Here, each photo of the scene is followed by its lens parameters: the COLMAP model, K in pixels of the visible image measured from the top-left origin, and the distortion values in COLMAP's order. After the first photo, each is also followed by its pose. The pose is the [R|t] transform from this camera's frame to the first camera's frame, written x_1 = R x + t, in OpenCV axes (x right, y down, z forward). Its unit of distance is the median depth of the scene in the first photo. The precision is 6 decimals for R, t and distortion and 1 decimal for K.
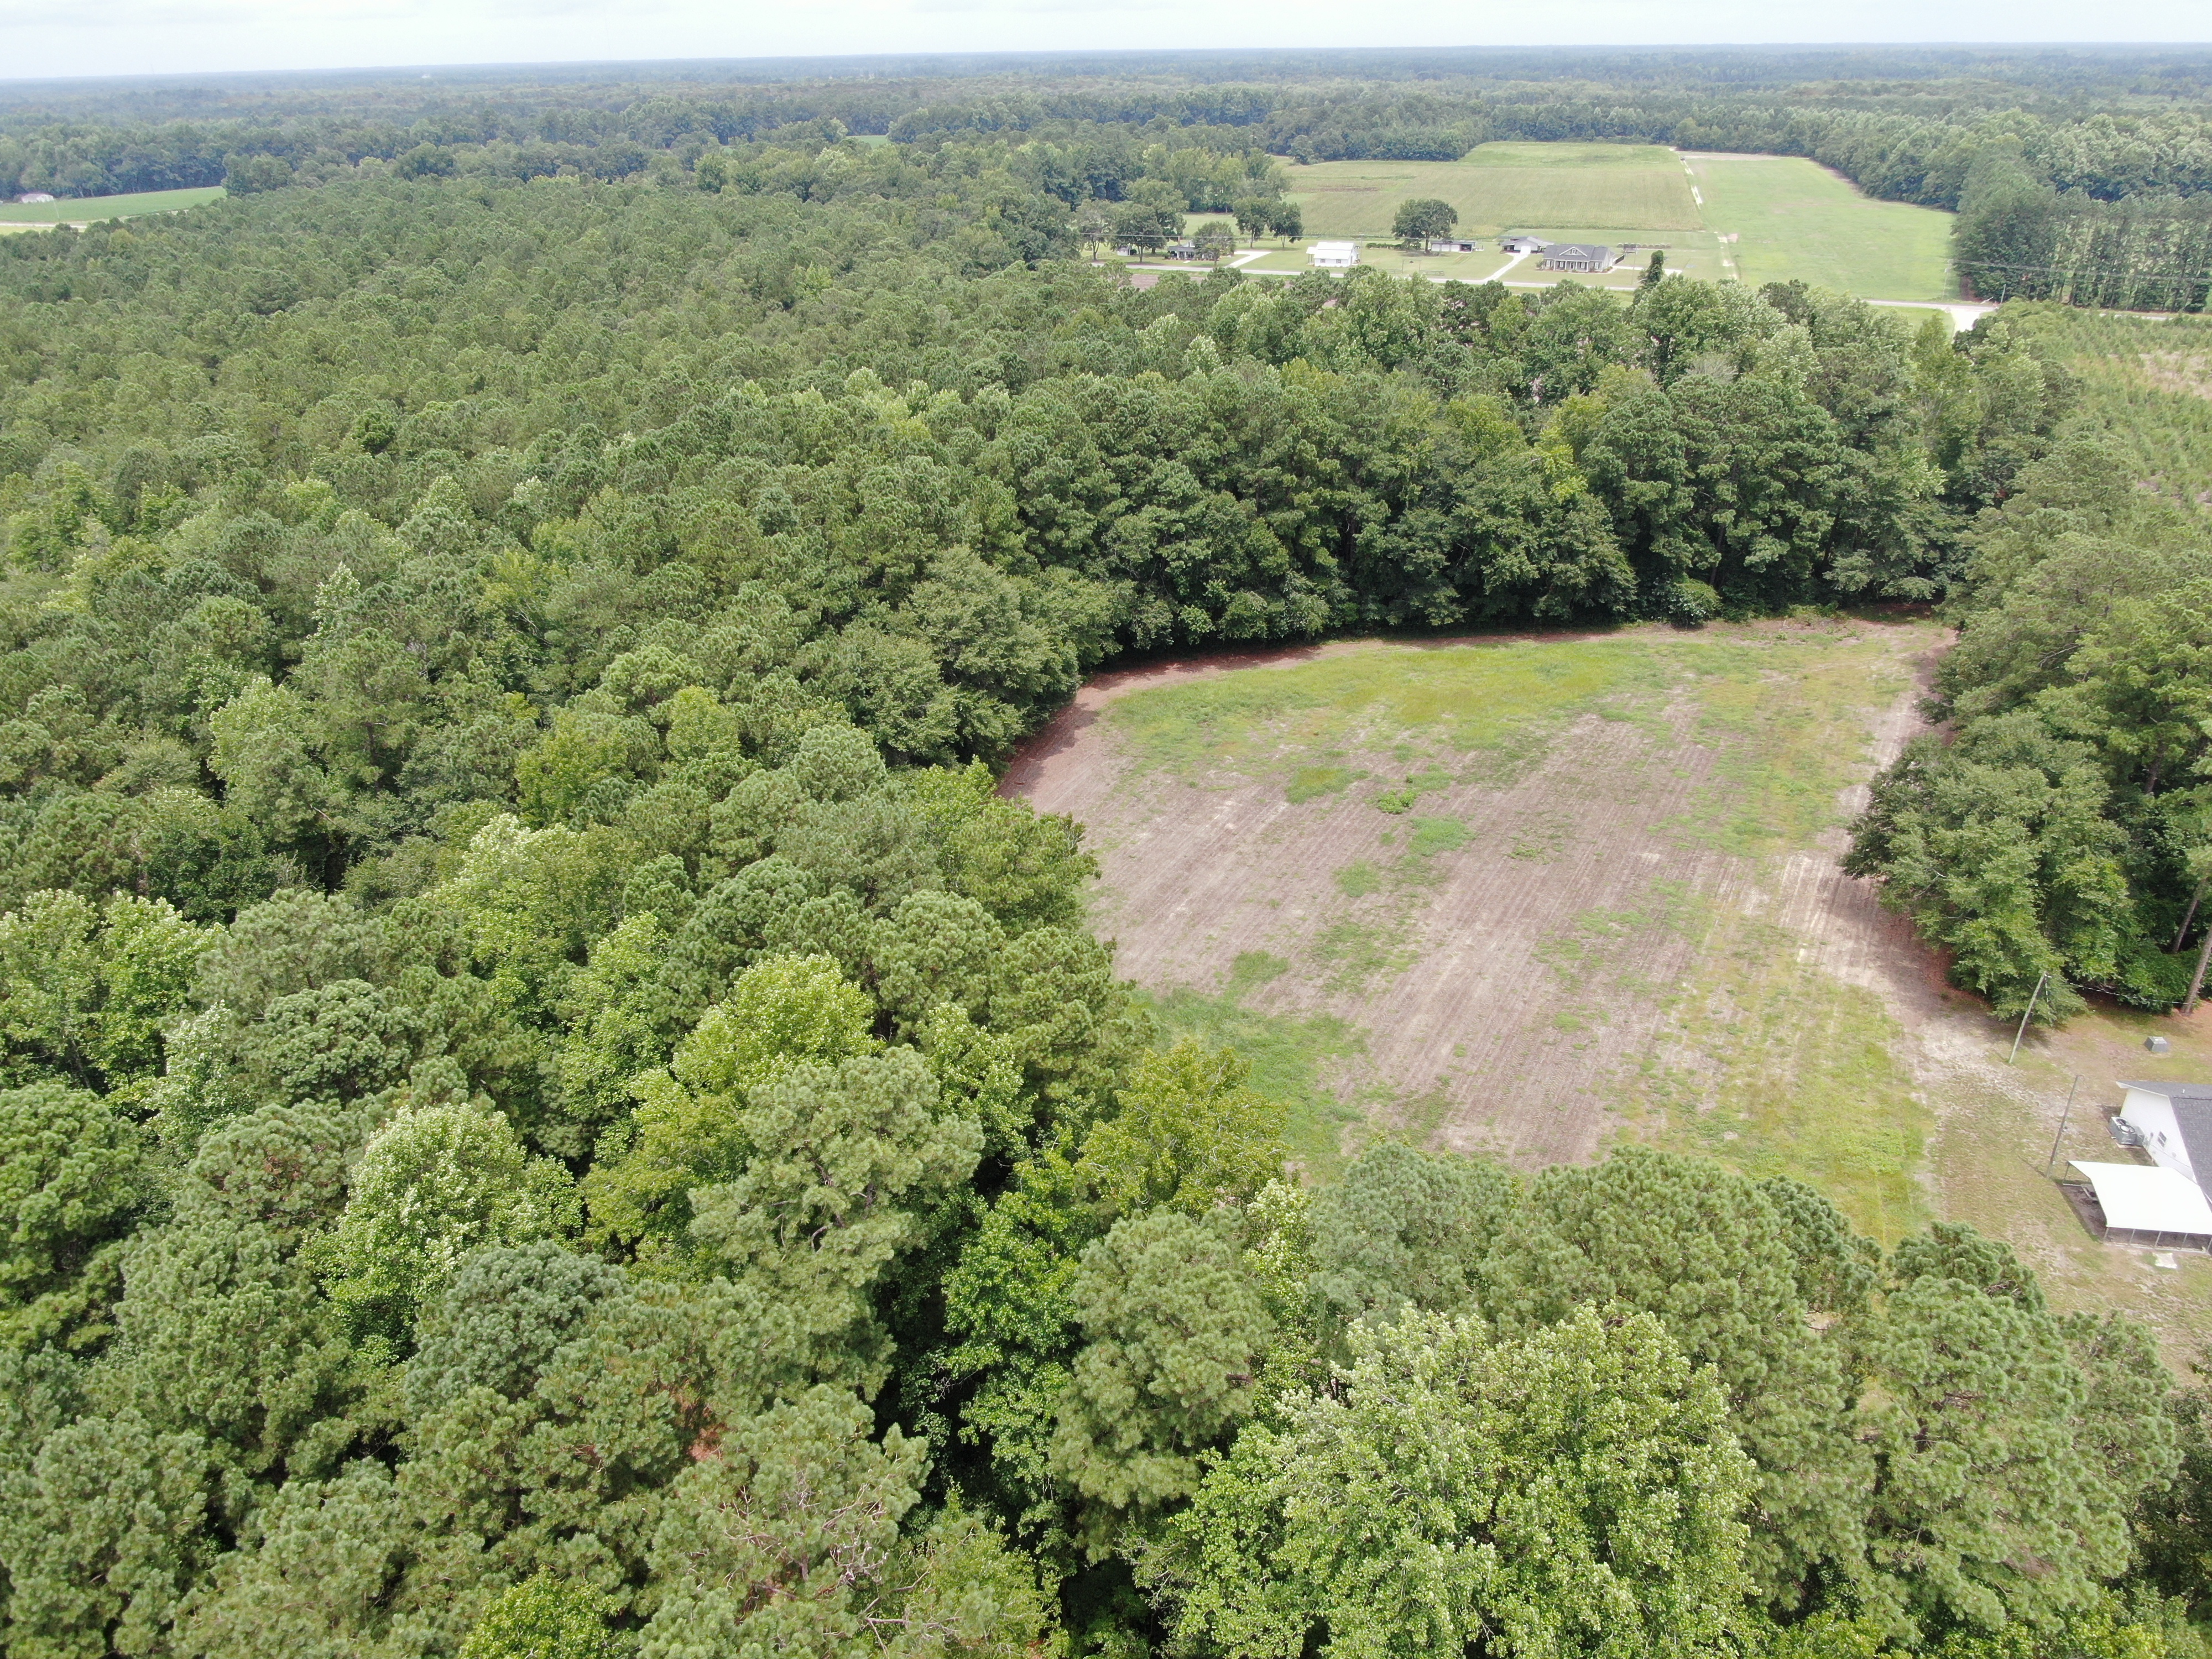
lens RADIAL K [[1599.3, 0, 1114.4], [0, 1599.3, 823.6], [0, 0, 1]] dist [-0.014232, -0.001549]
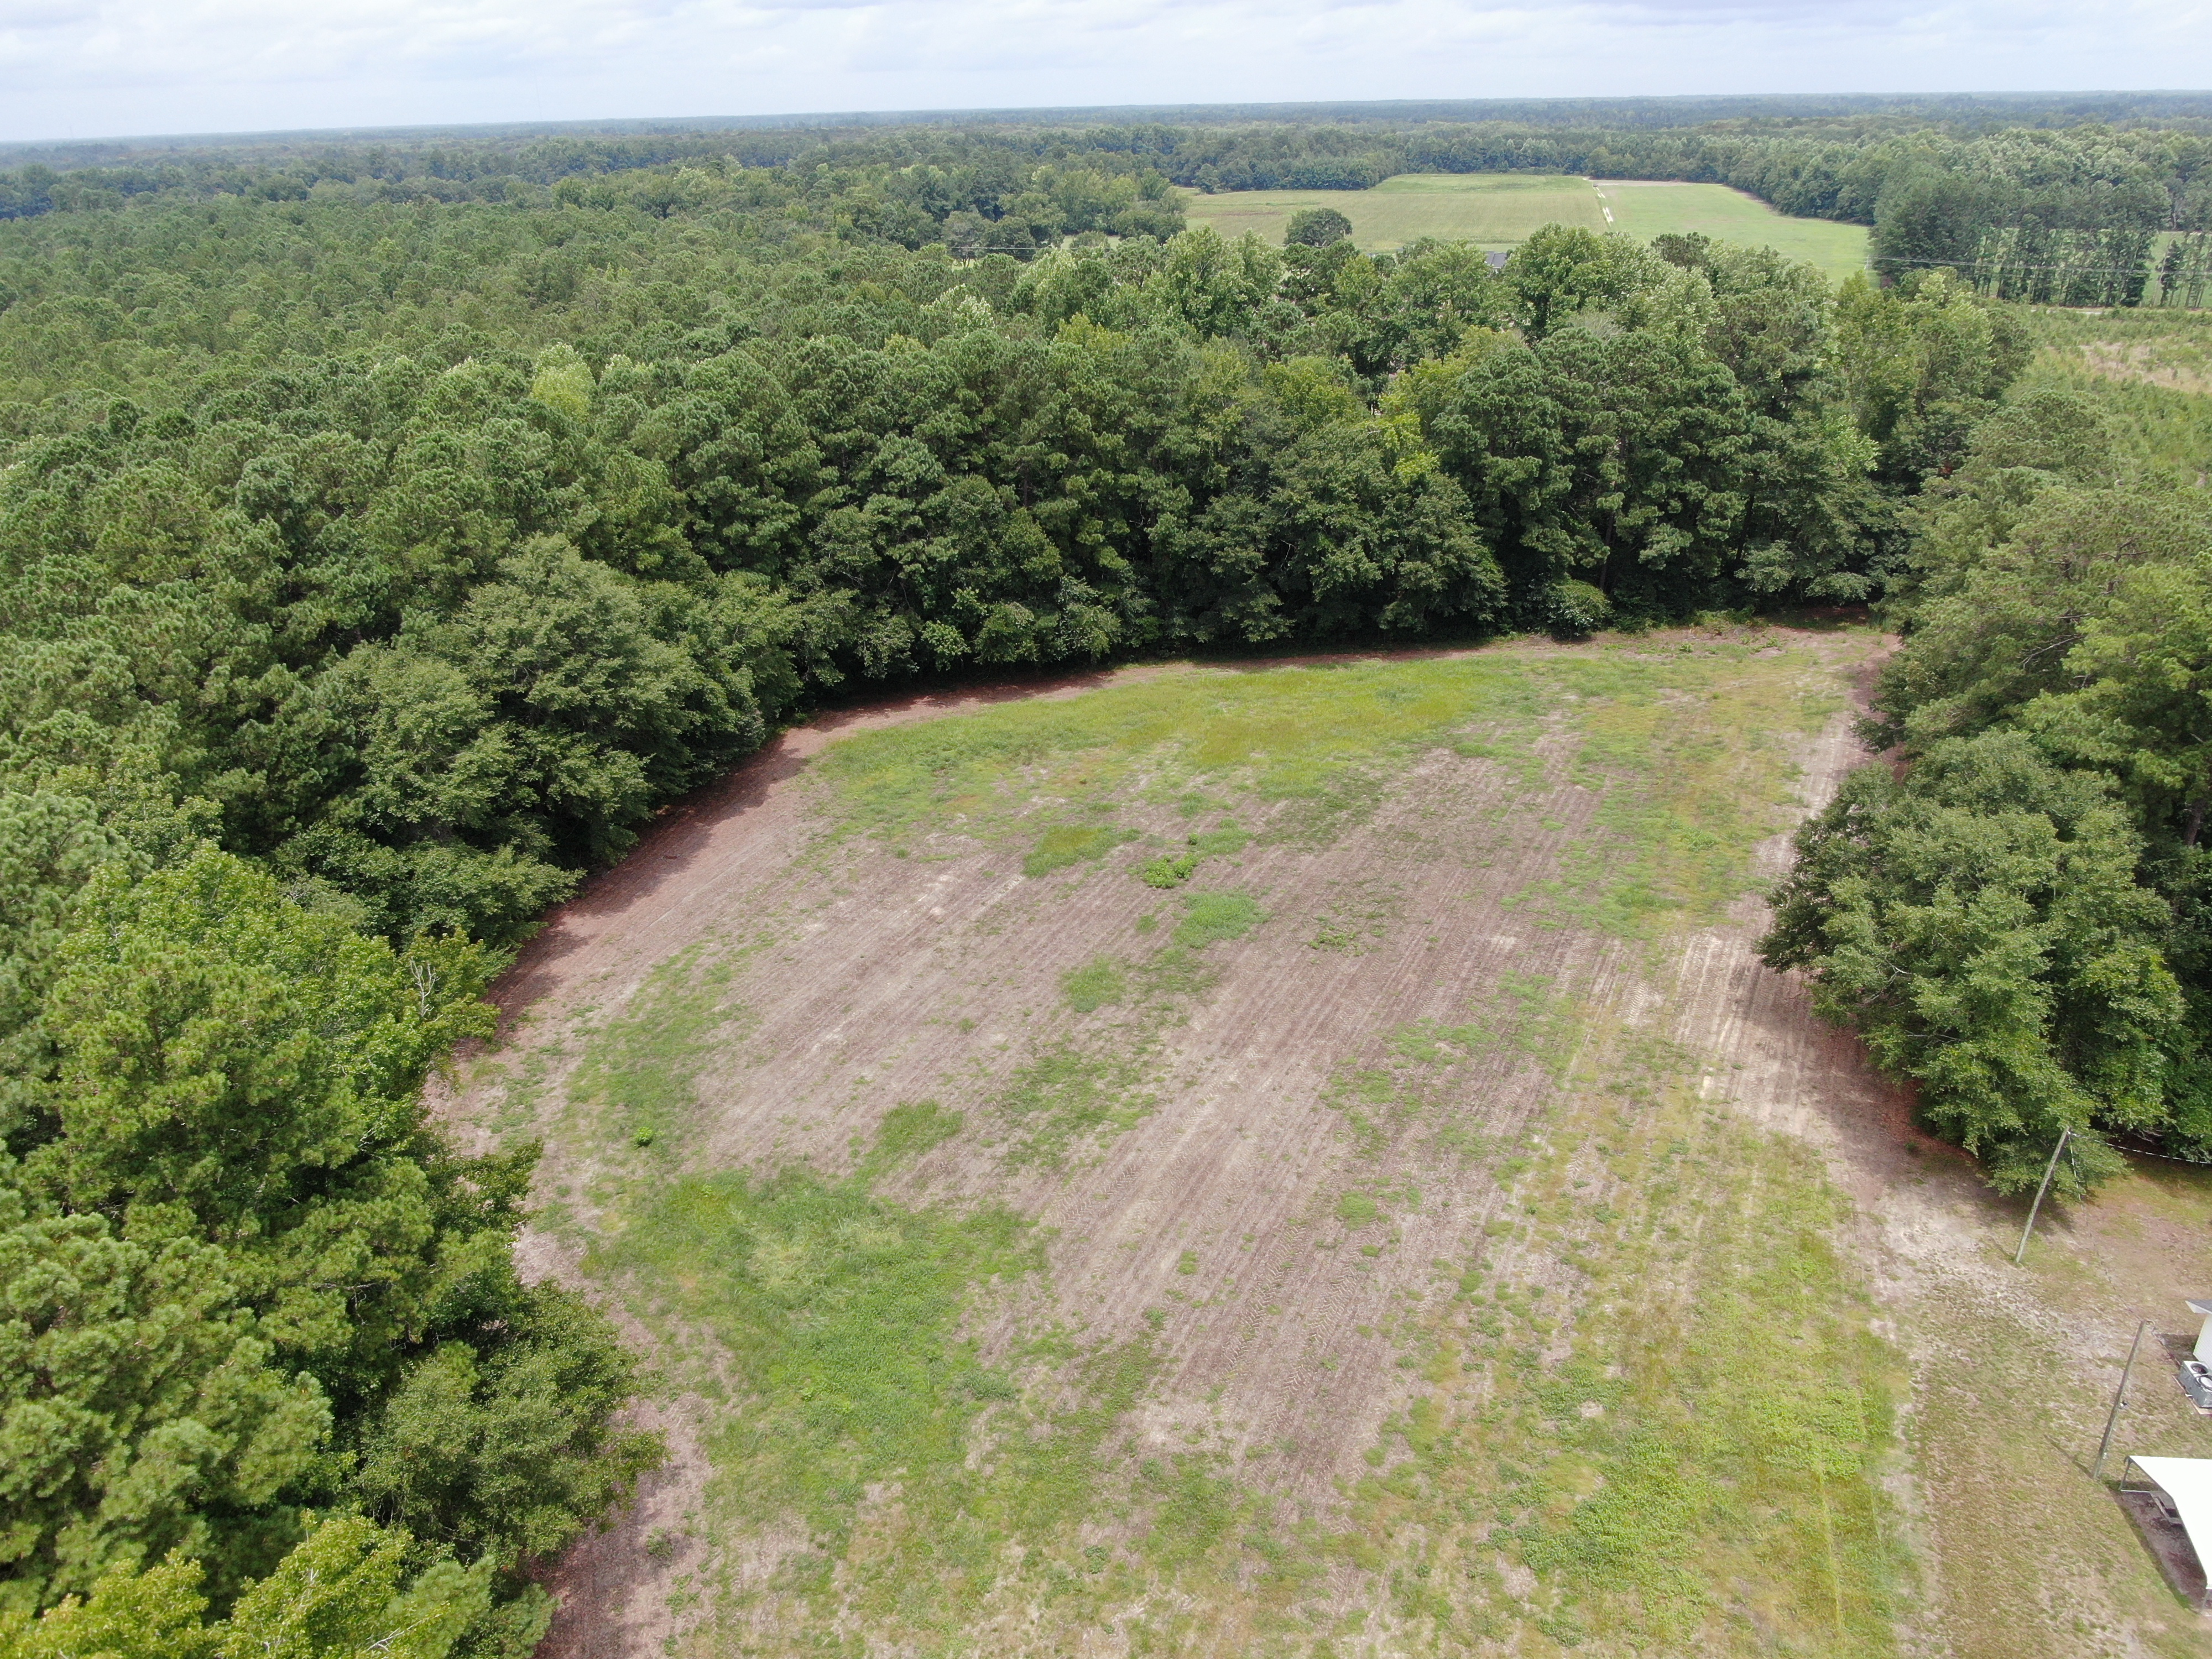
lens RADIAL K [[1599.3, 0, 1117.4], [0, 1599.3, 830.3], [0, 0, 1]] dist [-0.014232, -0.001549]
pose [[0.999141, -0.022823, 0.034600, 0.108490], [0.023716, 0.999390, -0.025619, -0.012245], [-0.033995, 0.026418, 0.999073, 0.220835]]
